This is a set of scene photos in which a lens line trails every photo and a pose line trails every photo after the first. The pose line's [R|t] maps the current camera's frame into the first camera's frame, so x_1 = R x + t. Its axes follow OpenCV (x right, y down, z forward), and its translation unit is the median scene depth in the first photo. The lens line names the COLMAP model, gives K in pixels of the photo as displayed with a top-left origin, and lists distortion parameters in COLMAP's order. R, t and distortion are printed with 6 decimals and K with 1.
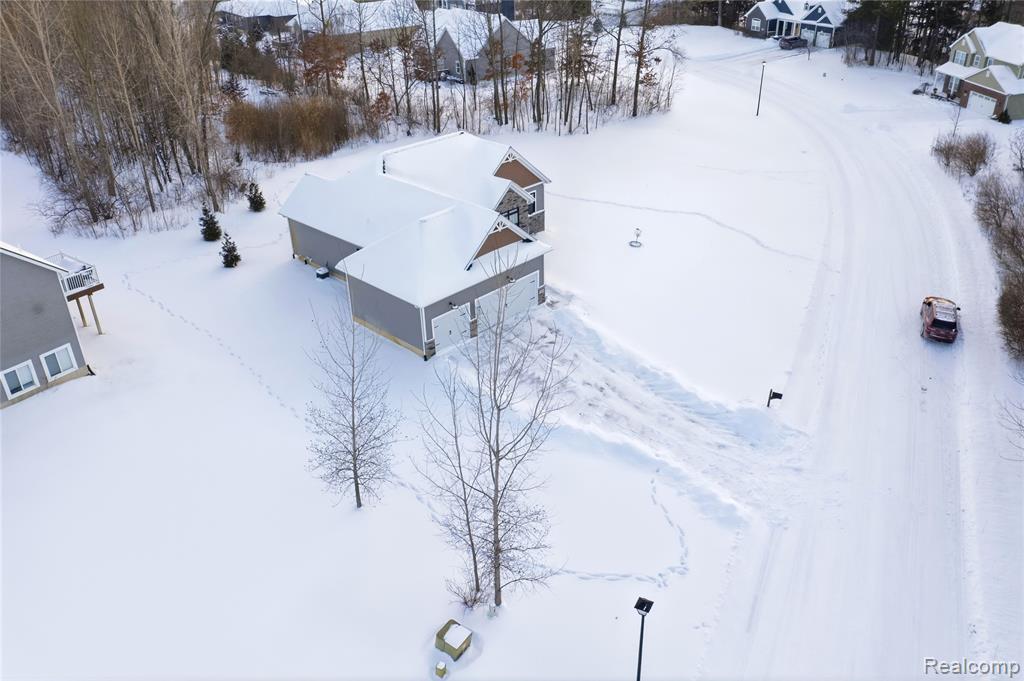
lens RADIAL K [[809.5, 0, 512.0], [0, 809.5, 340.5], [0, 0, 1]] dist [-0.024822, -0.003300]
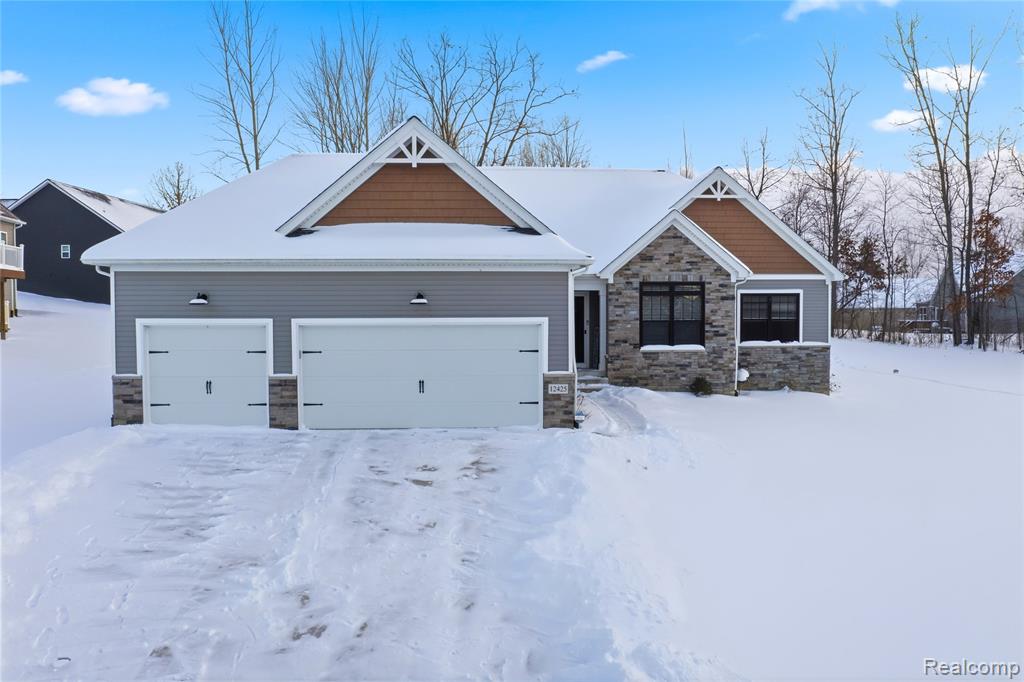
lens RADIAL K [[805.1, 0, 512.0], [0, 805.1, 341.0], [0, 0, 1]] dist [-0.026893, -0.001011]
pose [[0.728435, 0.047484, -0.683467, 0.287453], [-0.344875, 0.887400, -0.305913, 0.037536], [0.591983, 0.458549, 0.662789, 0.838839]]
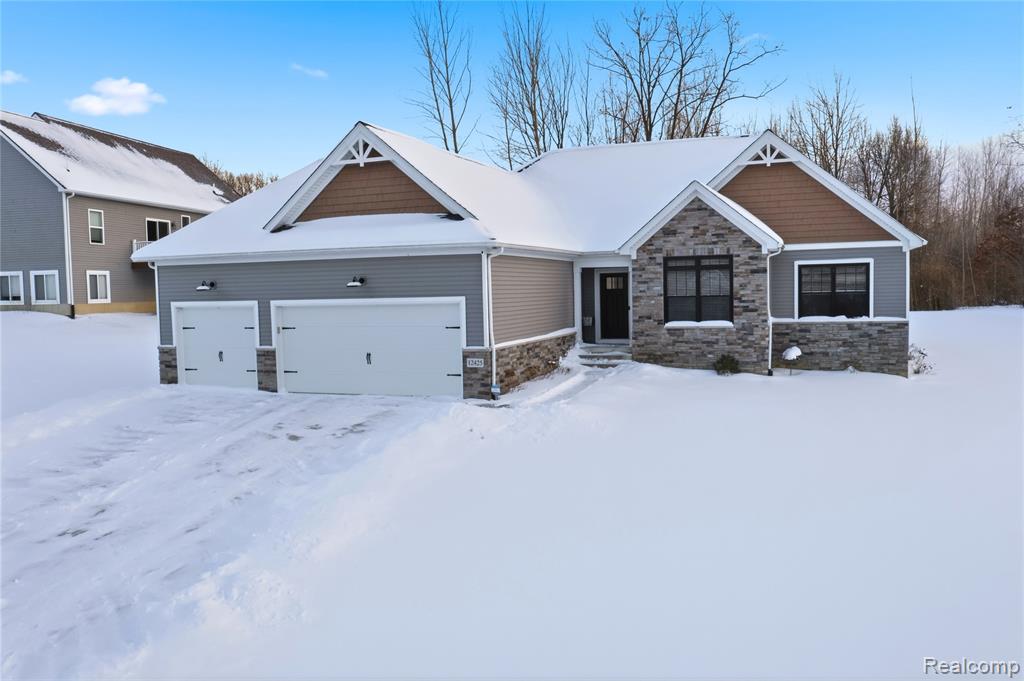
lens RADIAL K [[809.5, 0, 512.0], [0, 809.5, 340.5], [0, 0, 1]] dist [-0.024822, -0.003300]
pose [[0.397982, 0.072952, -0.914488, 0.430395], [-0.433923, 0.893244, -0.117585, -0.036911], [0.808283, 0.443614, 0.387150, 0.966151]]
